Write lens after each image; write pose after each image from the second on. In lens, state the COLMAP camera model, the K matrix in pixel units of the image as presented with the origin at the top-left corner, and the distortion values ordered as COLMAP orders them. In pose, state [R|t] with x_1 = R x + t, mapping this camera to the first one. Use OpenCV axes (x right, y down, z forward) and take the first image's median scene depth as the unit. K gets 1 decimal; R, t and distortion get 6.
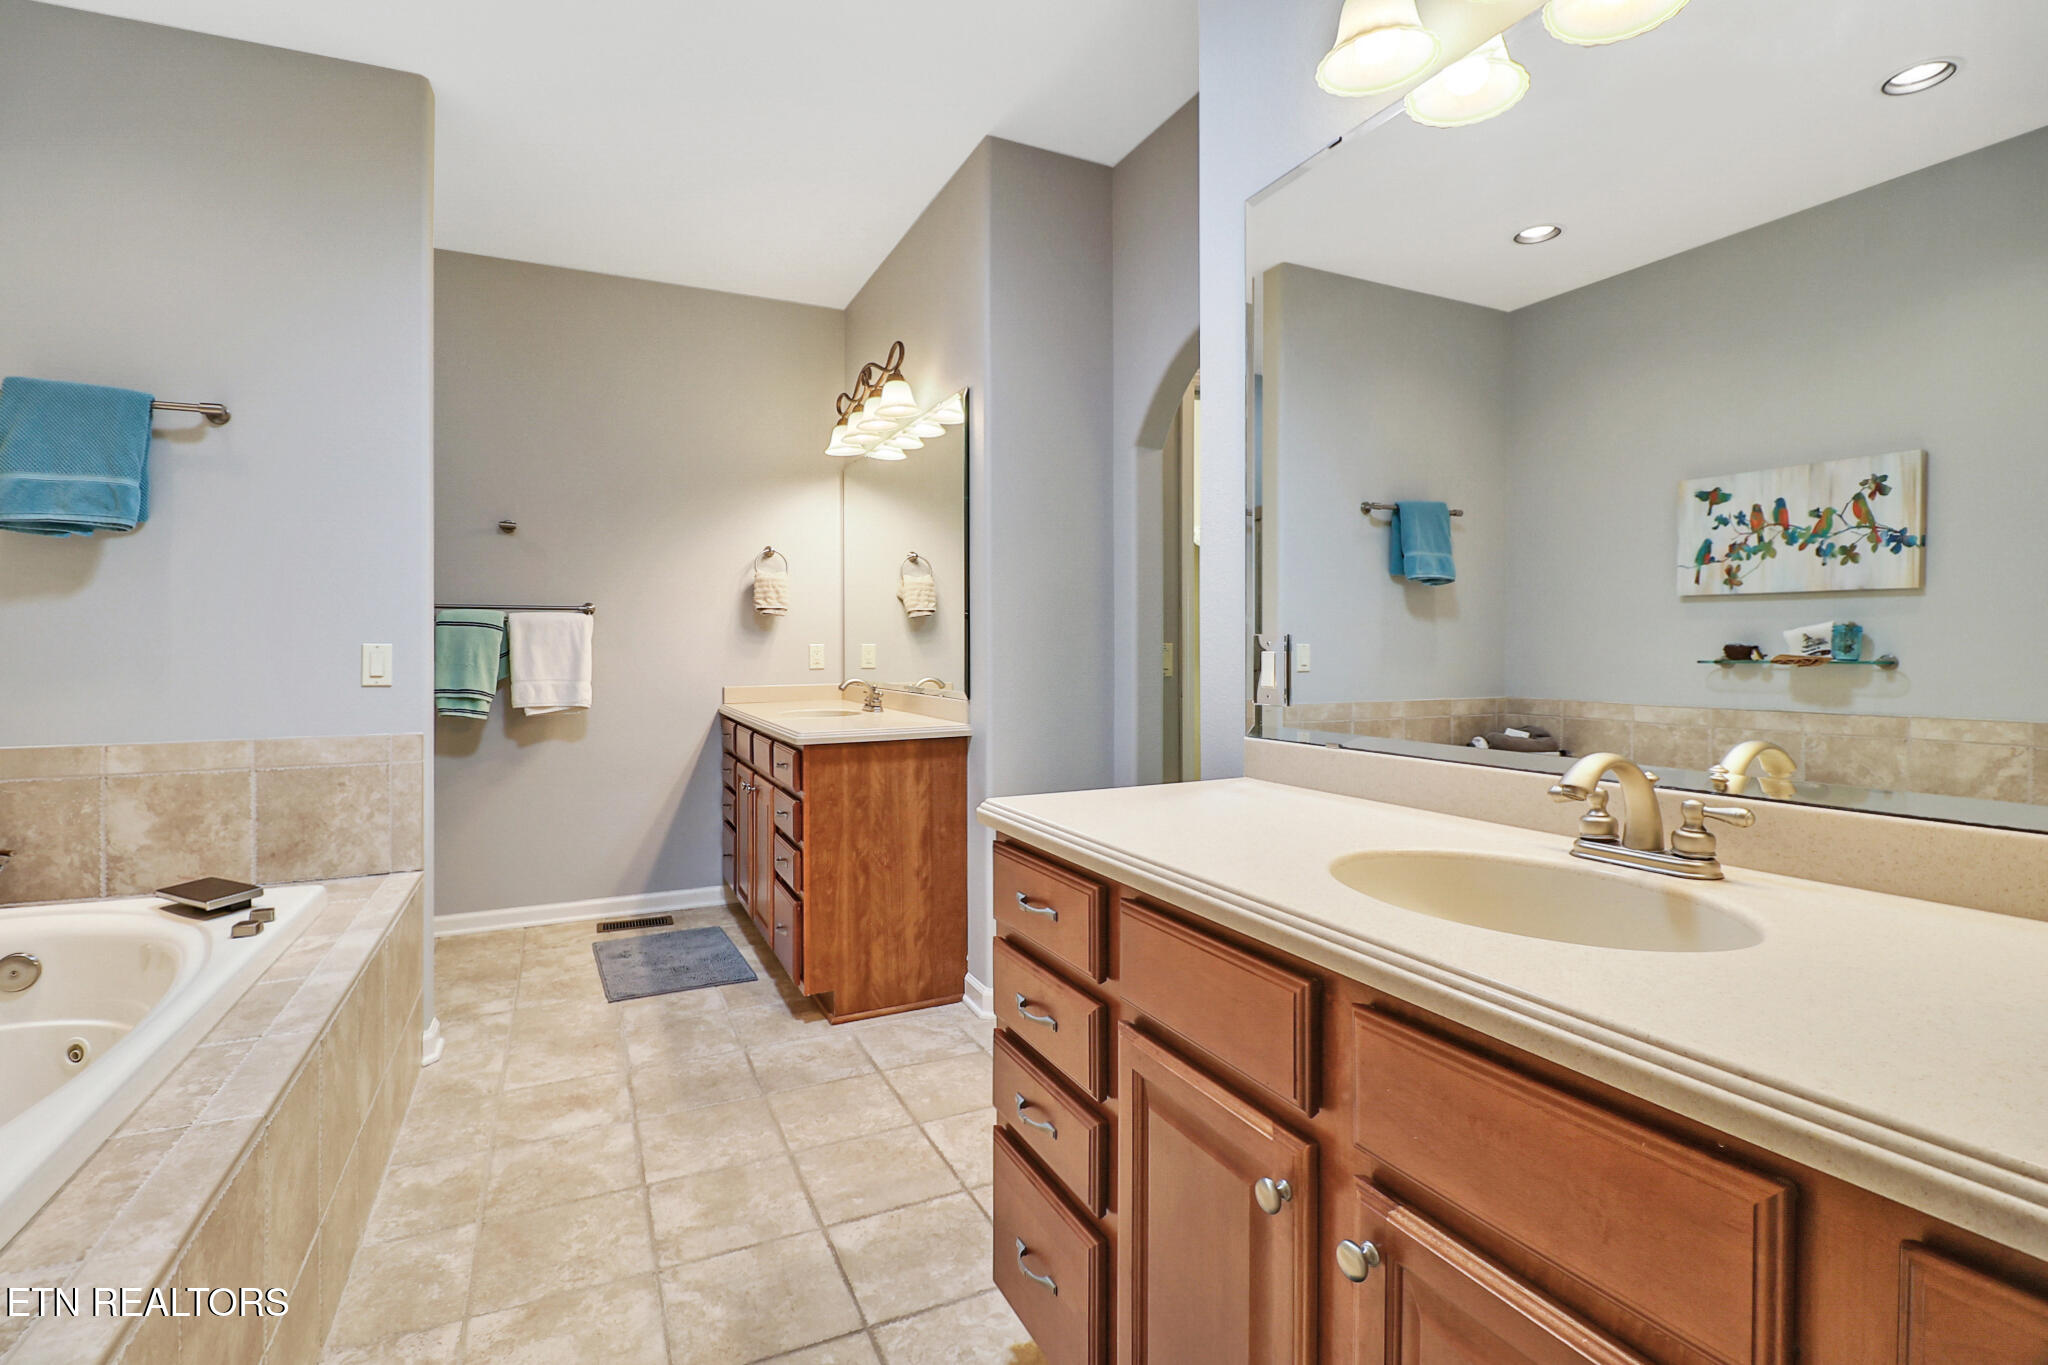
lens RADIAL K [[943.2, 0, 1023.5], [0, 943.2, 666.2], [0, 0, 1]] dist [-0.005222, -0.007072]
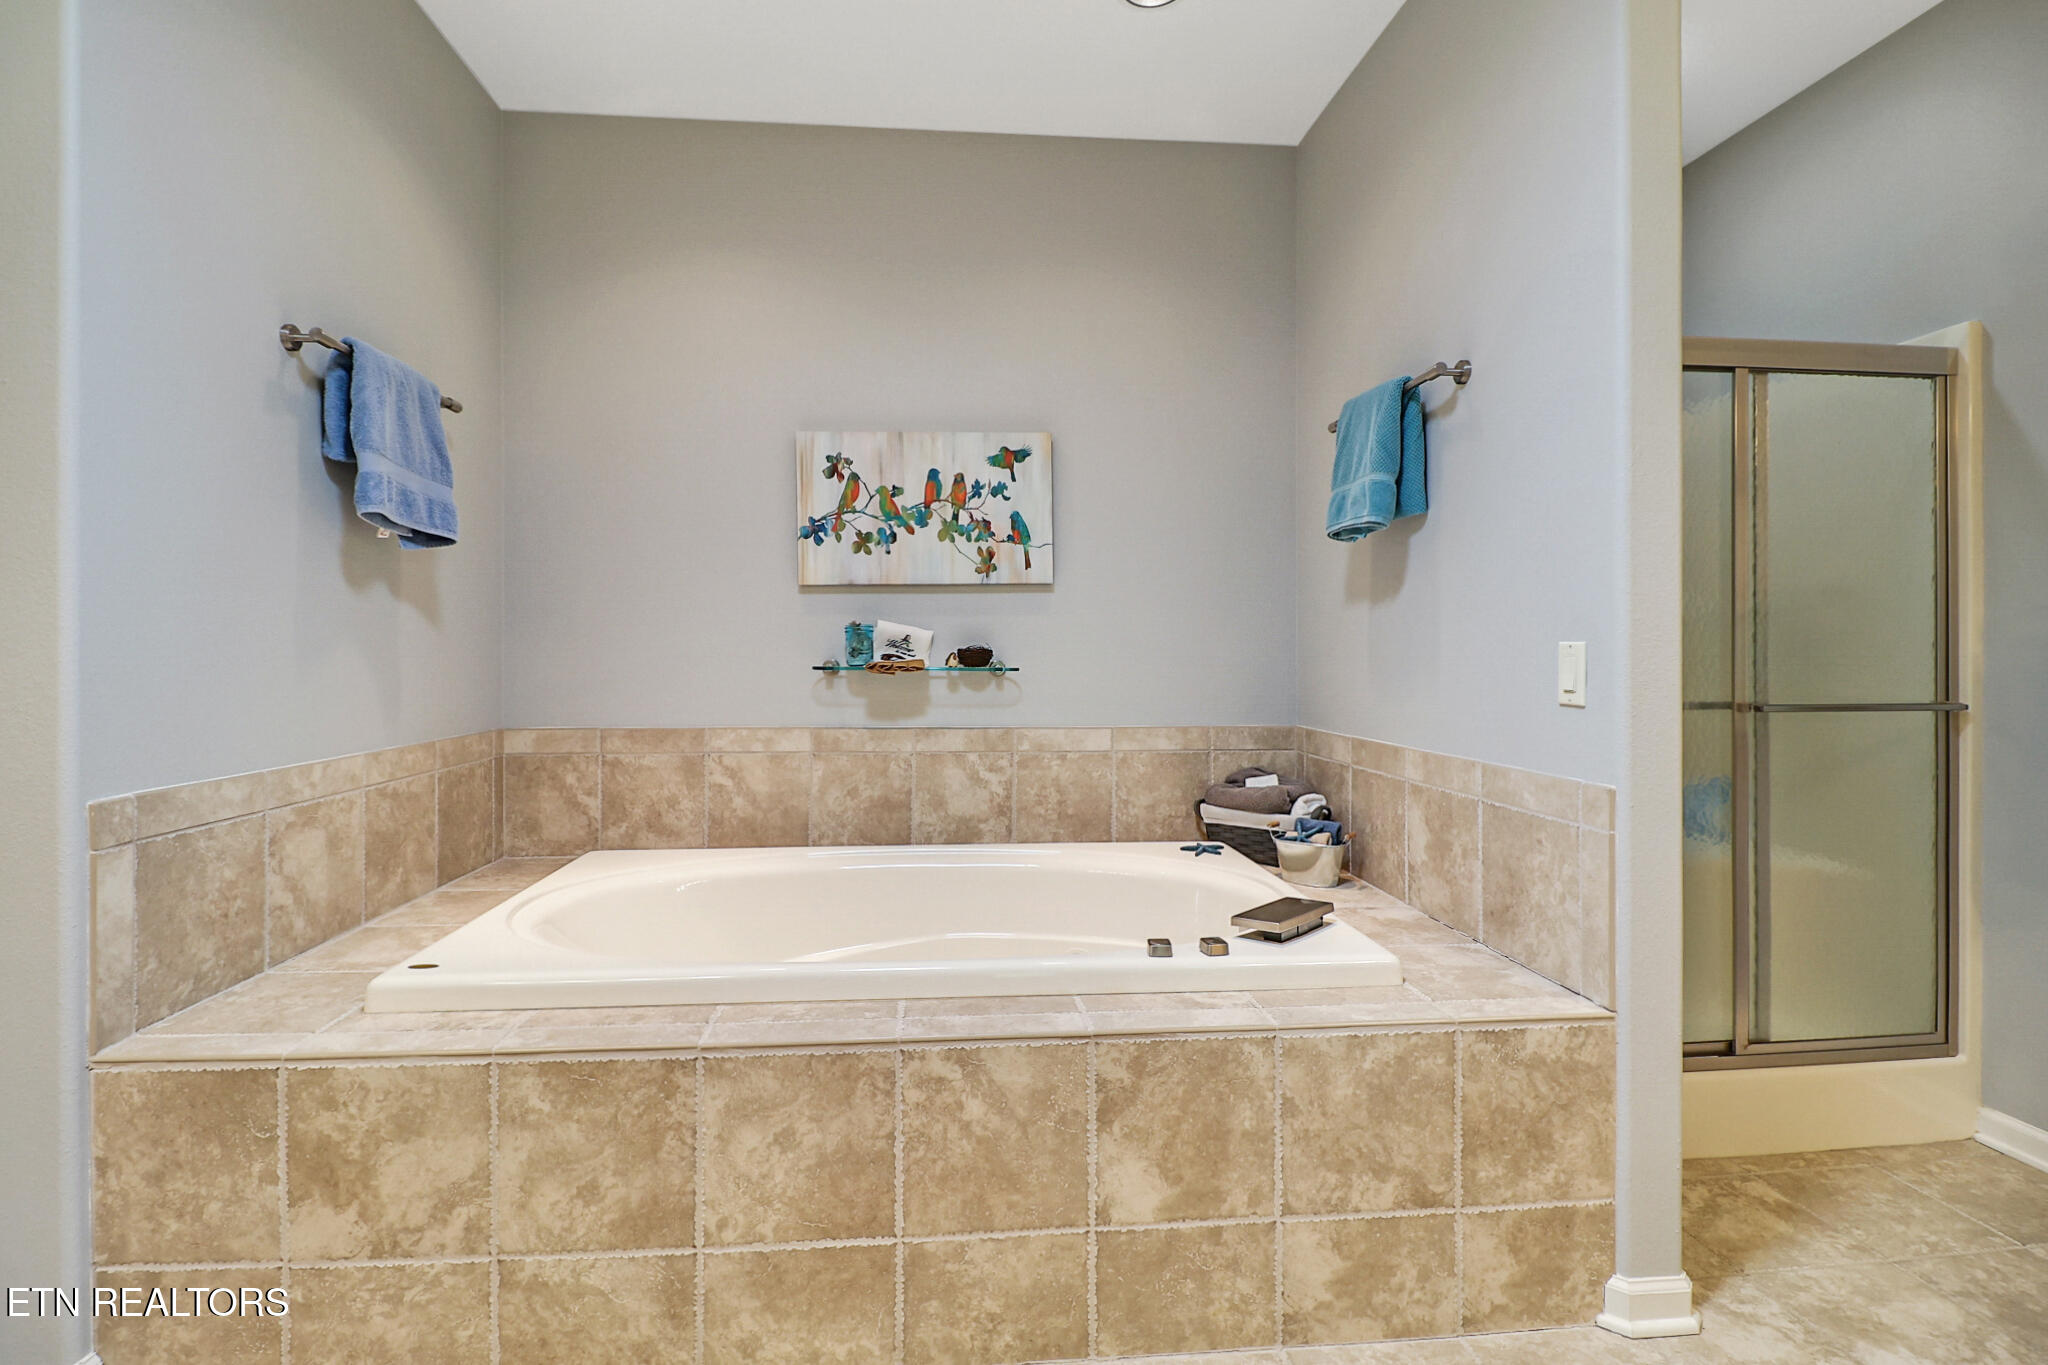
lens RADIAL K [[943.2, 0, 995.6], [0, 943.2, 649.1], [0, 0, 1]] dist [-0.005222, -0.007072]
pose [[-0.364341, 0.001261, -0.931265, 0.081720], [-0.016722, 0.999829, 0.007896, -0.018065], [0.931116, 0.018450, -0.364257, 0.898049]]
